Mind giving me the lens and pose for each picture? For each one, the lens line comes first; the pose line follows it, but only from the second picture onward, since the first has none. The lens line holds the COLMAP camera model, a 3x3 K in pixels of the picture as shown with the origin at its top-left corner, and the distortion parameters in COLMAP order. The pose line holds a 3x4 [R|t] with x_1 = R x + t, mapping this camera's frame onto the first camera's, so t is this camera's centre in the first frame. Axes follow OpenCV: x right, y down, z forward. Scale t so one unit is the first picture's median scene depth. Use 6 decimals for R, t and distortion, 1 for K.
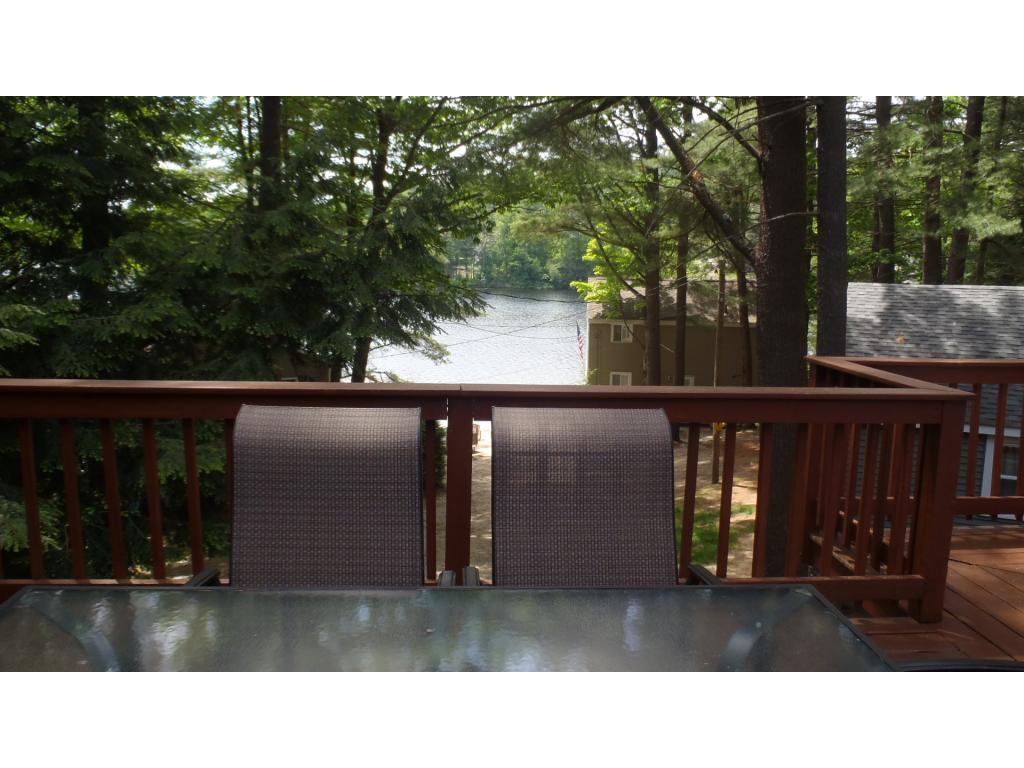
lens RADIAL K [[855.2, 0, 516.3], [0, 855.2, 387.0], [0, 0, 1]] dist [-0.041990, 0.037309]
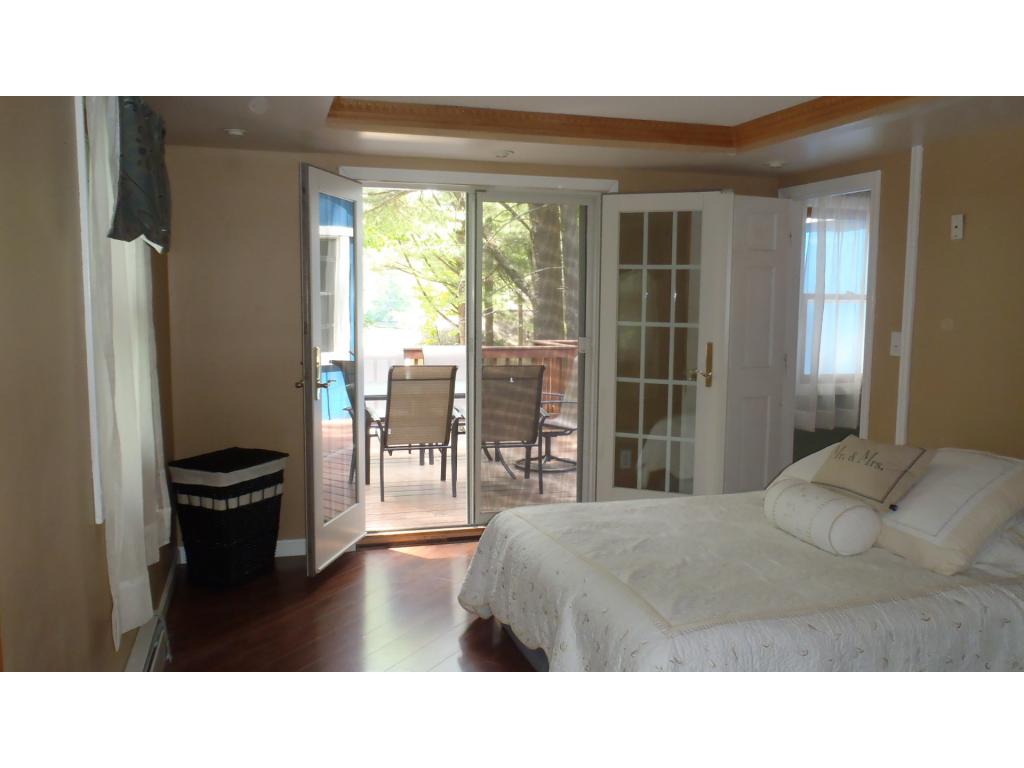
lens RADIAL K [[855.2, 0, 516.3], [0, 855.2, 387.0], [0, 0, 1]] dist [-0.041990, 0.037309]
pose [[0.975678, -0.034105, 0.216538, -0.030135], [0.041998, 0.998607, -0.031952, 0.022328], [-0.215146, 0.040269, 0.975751, -0.173460]]
